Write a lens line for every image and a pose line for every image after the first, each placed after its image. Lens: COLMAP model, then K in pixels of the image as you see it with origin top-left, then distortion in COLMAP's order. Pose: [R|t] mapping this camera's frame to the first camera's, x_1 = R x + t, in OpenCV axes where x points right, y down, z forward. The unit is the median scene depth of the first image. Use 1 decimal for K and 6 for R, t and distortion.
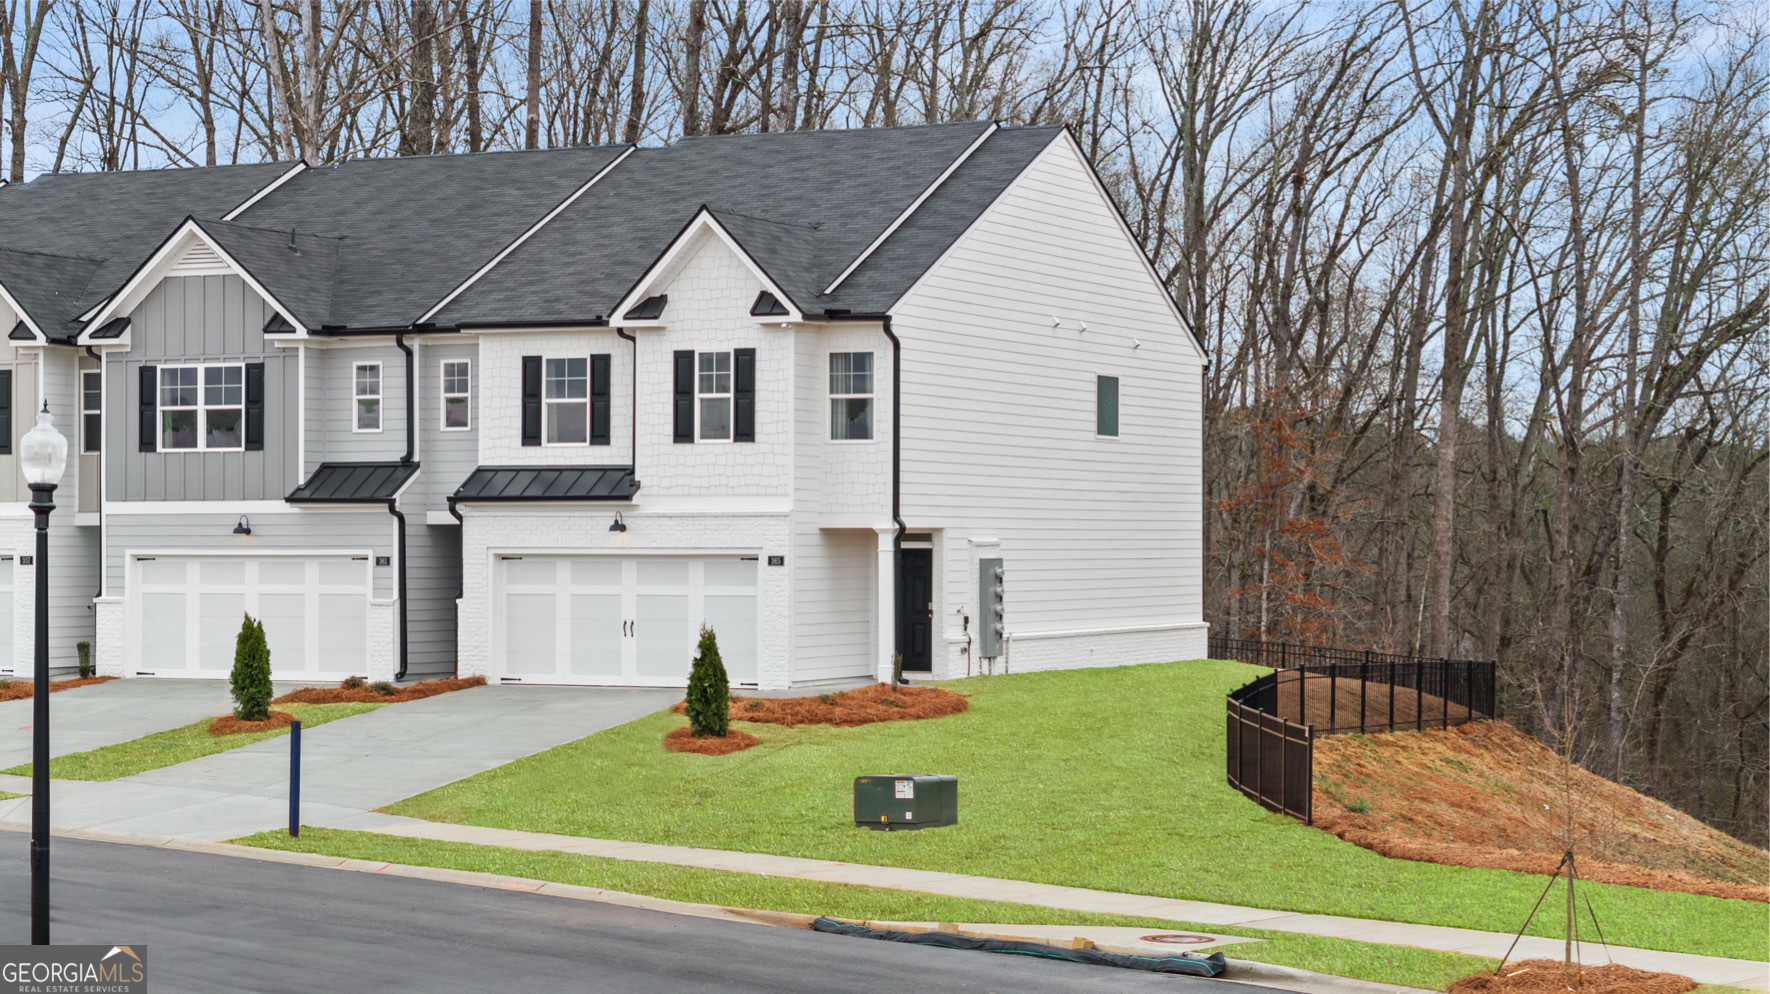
lens RADIAL K [[3552.8, 0, 885.5], [0, 3552.8, 495.7], [0, 0, 1]] dist [-0.086227, 0.000000]
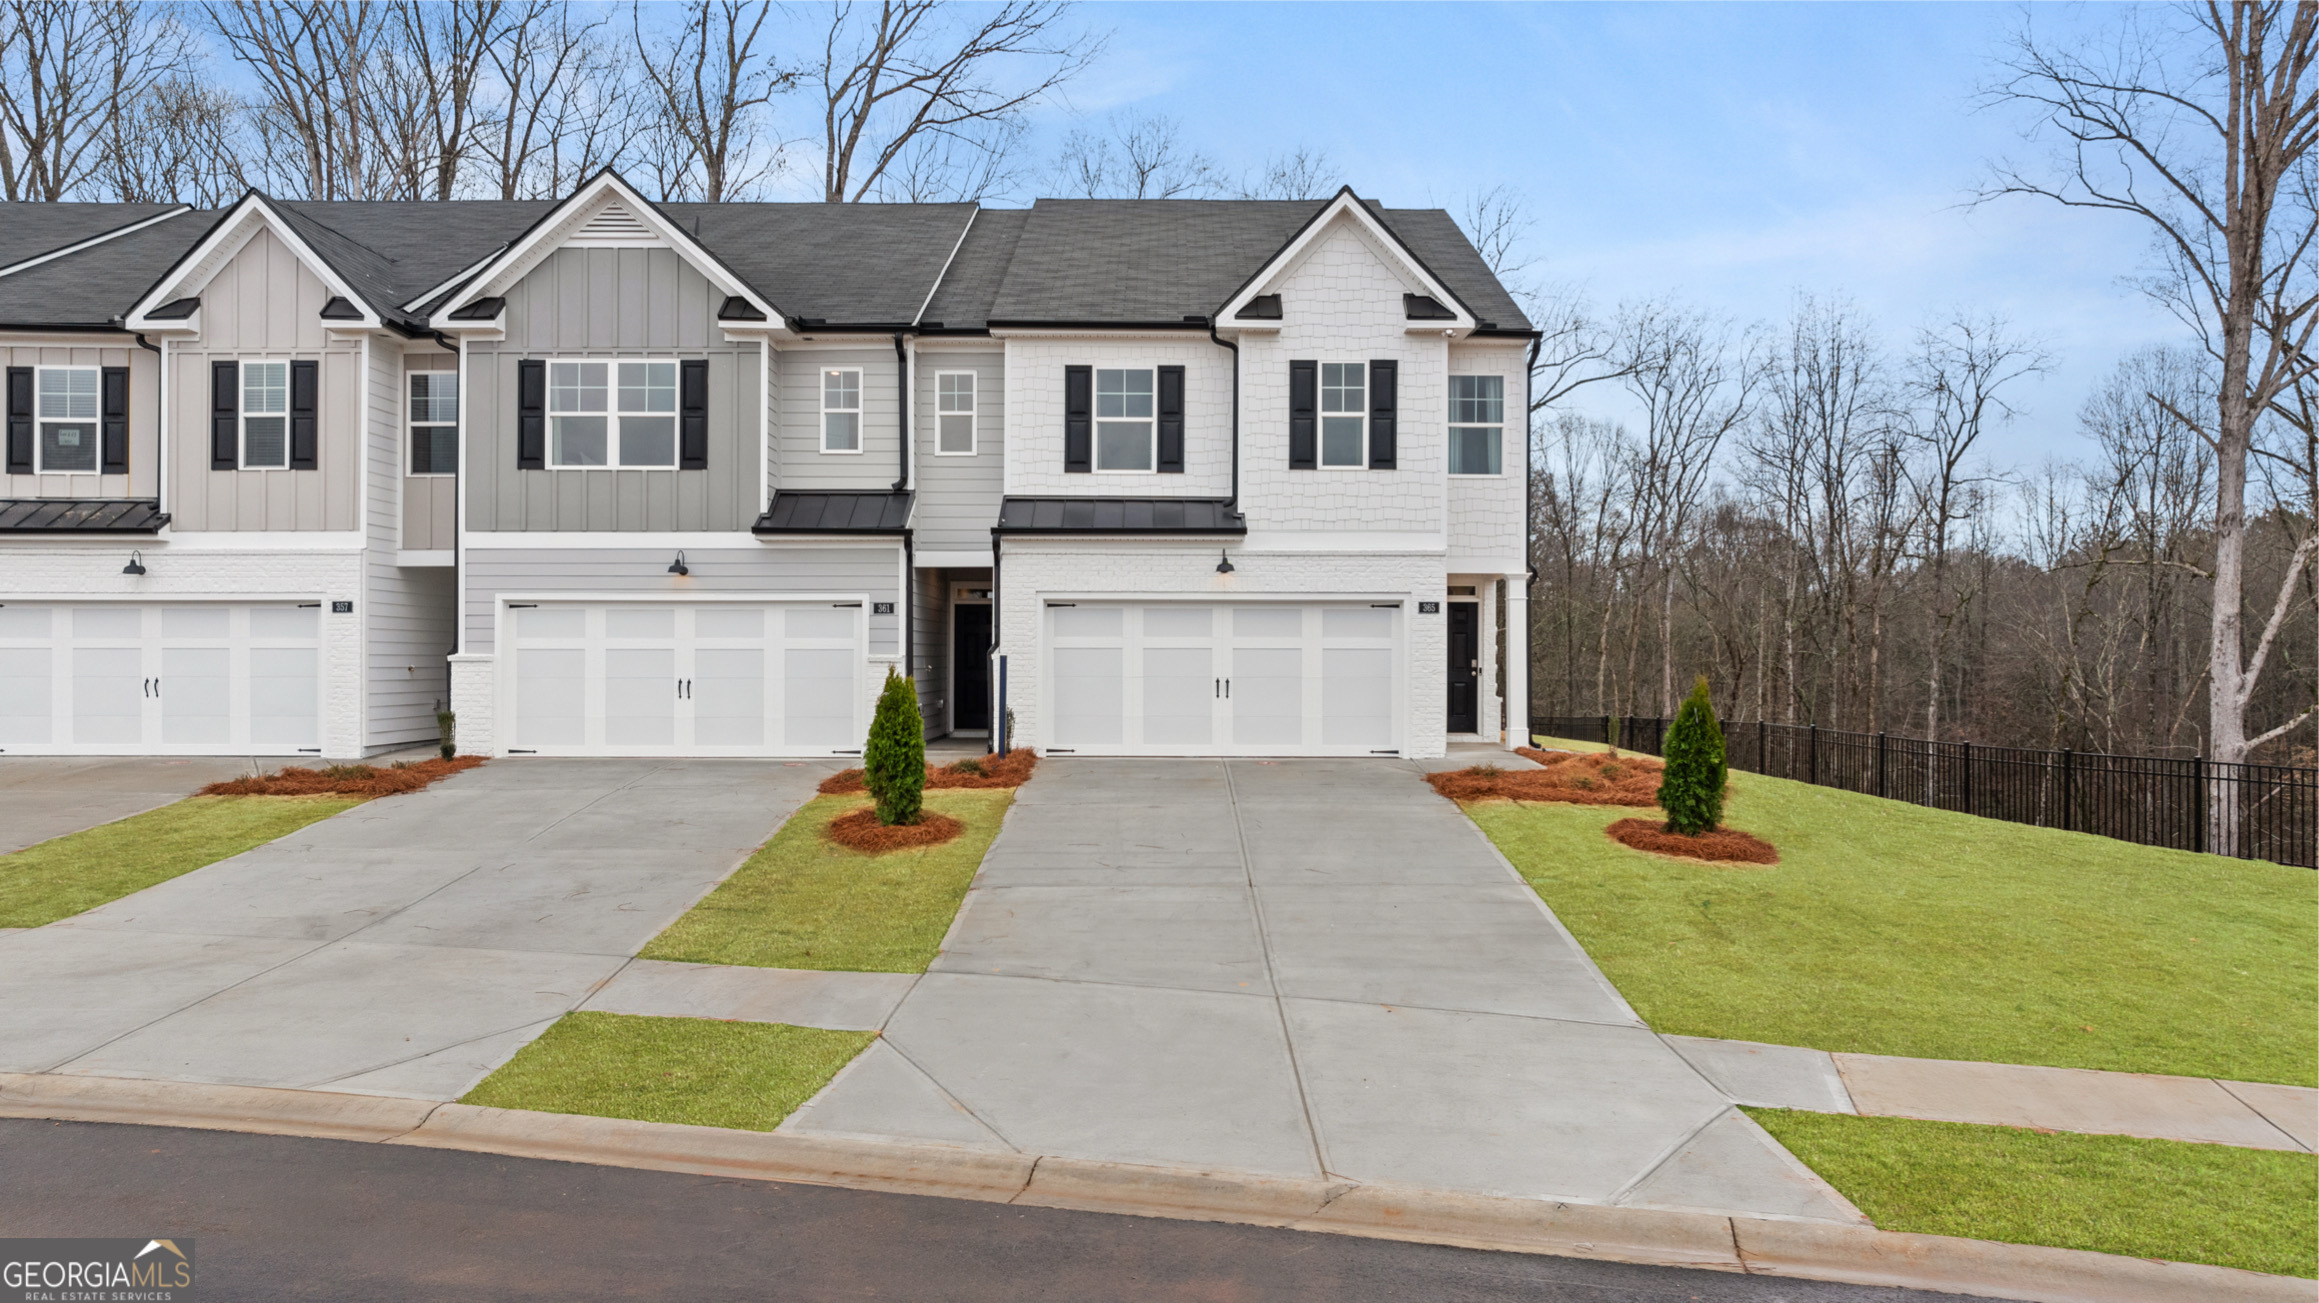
lens RADIAL K [[1647.1, 0, 1171.3], [0, 1647.1, 653.8], [0, 0, 1]] dist [-0.030874, 0.008073]
pose [[0.905595, 0.004377, 0.424120, -0.244686], [-0.008159, 0.999941, 0.007102, 0.025986], [-0.424064, -0.009892, 0.905578, 0.637499]]
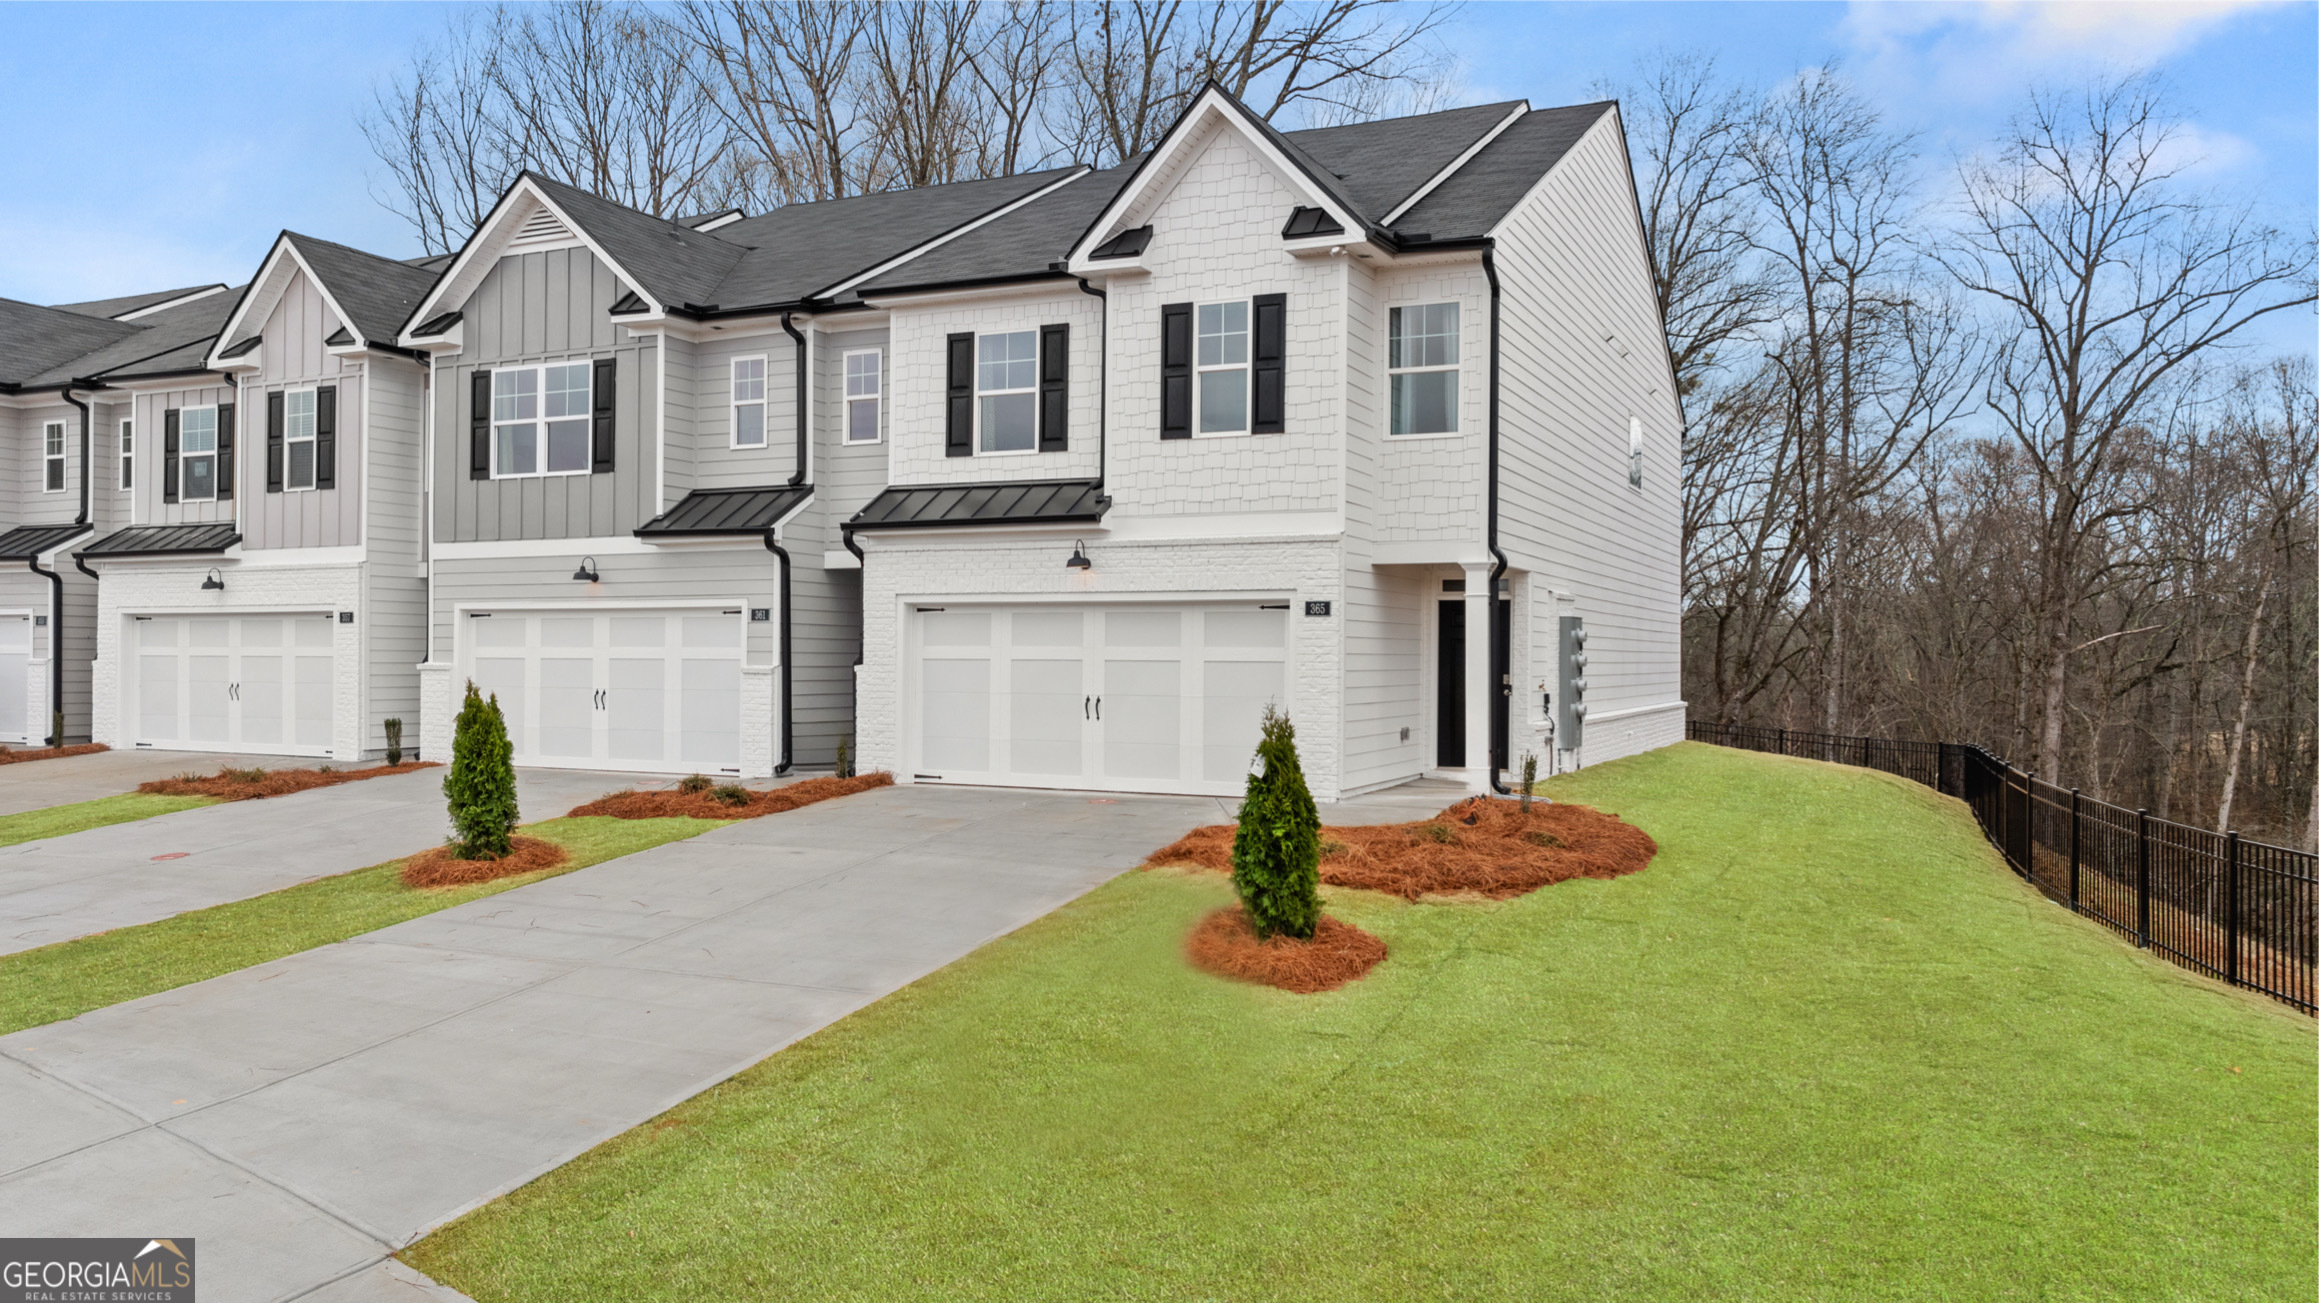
lens RADIAL K [[1647.1, 0, 1172.3], [0, 1647.1, 657.2], [0, 0, 1]] dist [-0.030874, 0.008073]
pose [[0.999975, 0.006997, -0.001023, -0.055242], [-0.006984, 0.999899, 0.012380, 0.022753], [0.001109, -0.012373, 0.999923, 0.661763]]
